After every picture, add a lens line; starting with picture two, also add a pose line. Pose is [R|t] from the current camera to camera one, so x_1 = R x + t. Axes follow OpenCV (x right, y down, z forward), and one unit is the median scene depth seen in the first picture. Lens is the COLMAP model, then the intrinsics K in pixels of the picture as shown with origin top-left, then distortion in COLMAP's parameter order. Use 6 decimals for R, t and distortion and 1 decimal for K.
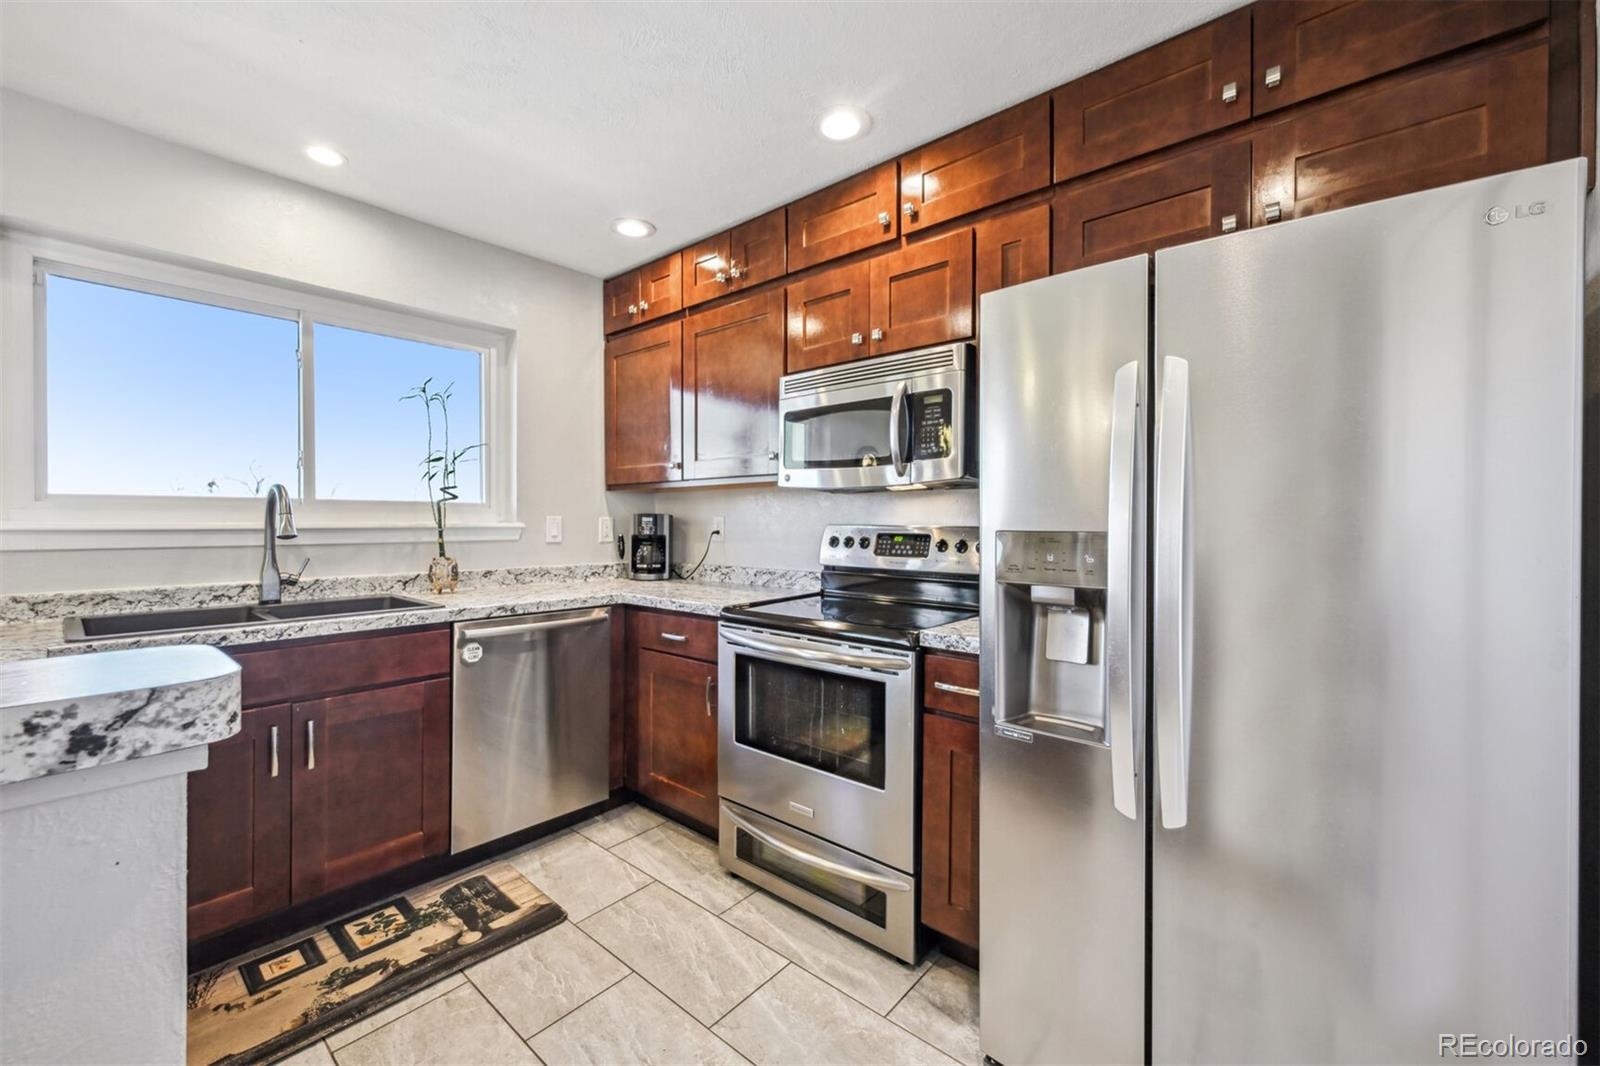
lens RADIAL K [[633.2, 0, 803.9], [0, 633.2, 525.5], [0, 0, 1]] dist [-0.000443, -0.000078]
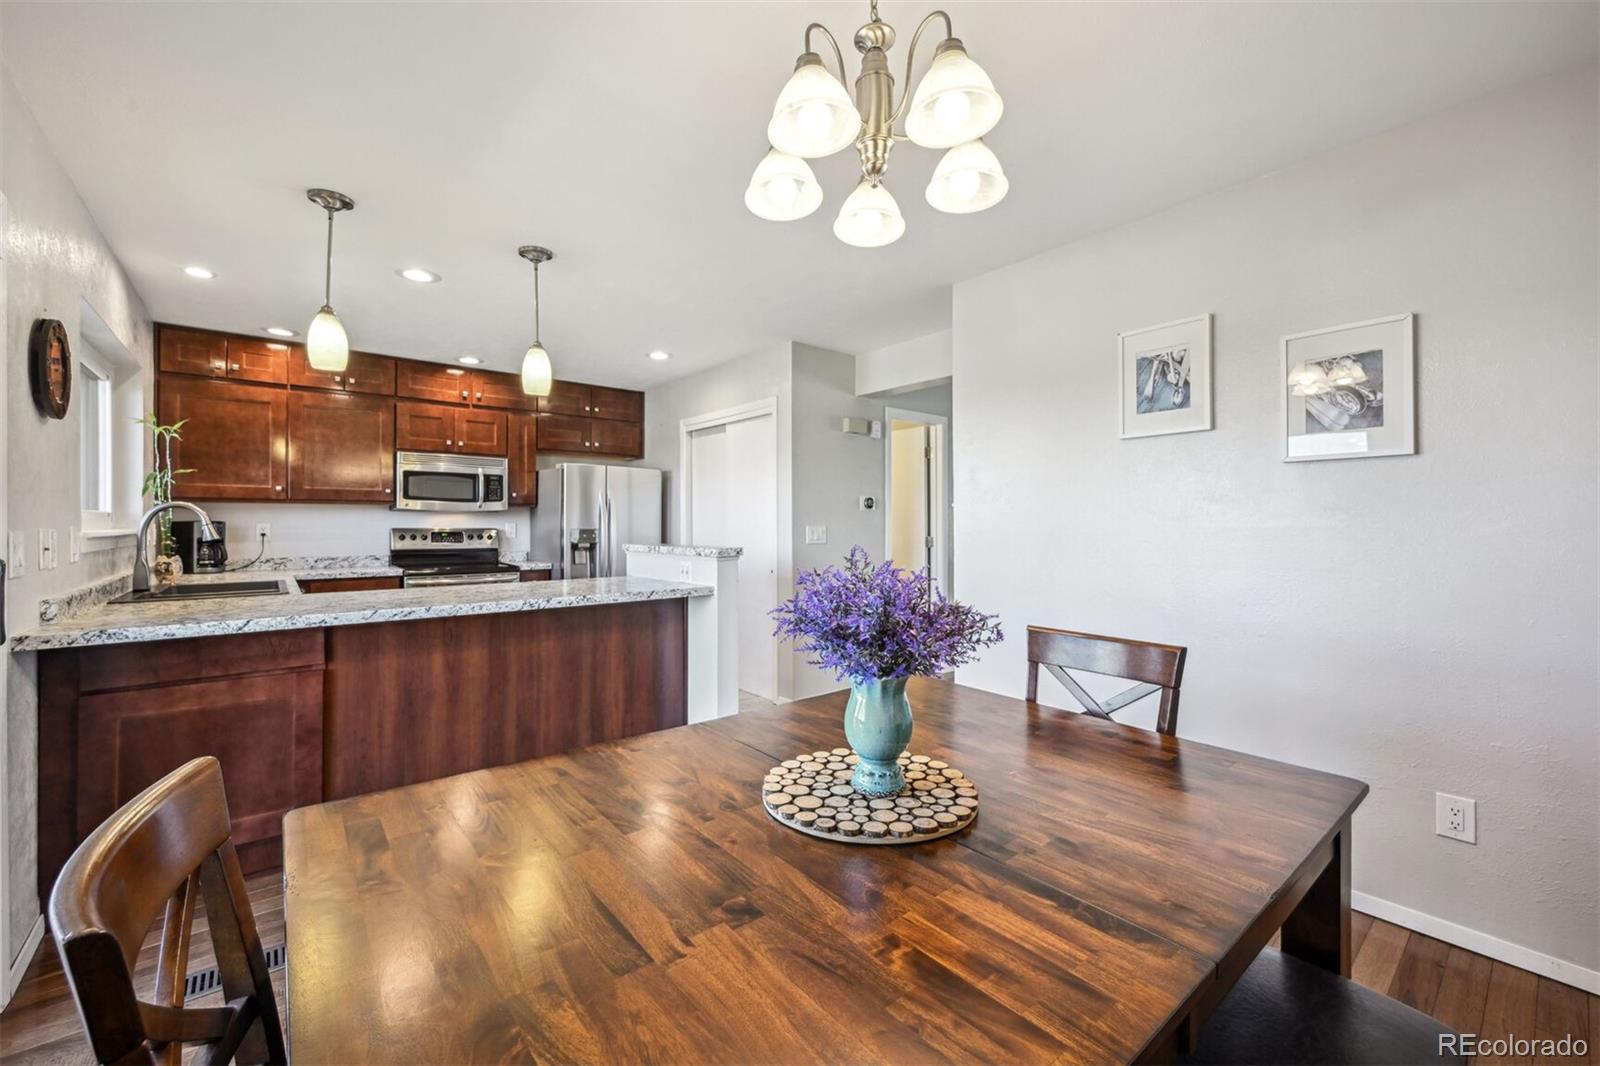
lens RADIAL K [[641.0, 0, 798.7], [0, 641.0, 524.8], [0, 0, 1]] dist [-0.001241, -0.000473]
pose [[0.174993, -0.001982, 0.984568, -1.768750], [0.008625, 0.999963, 0.000480, -0.001690], [-0.984532, 0.008408, 0.175004, -0.542296]]
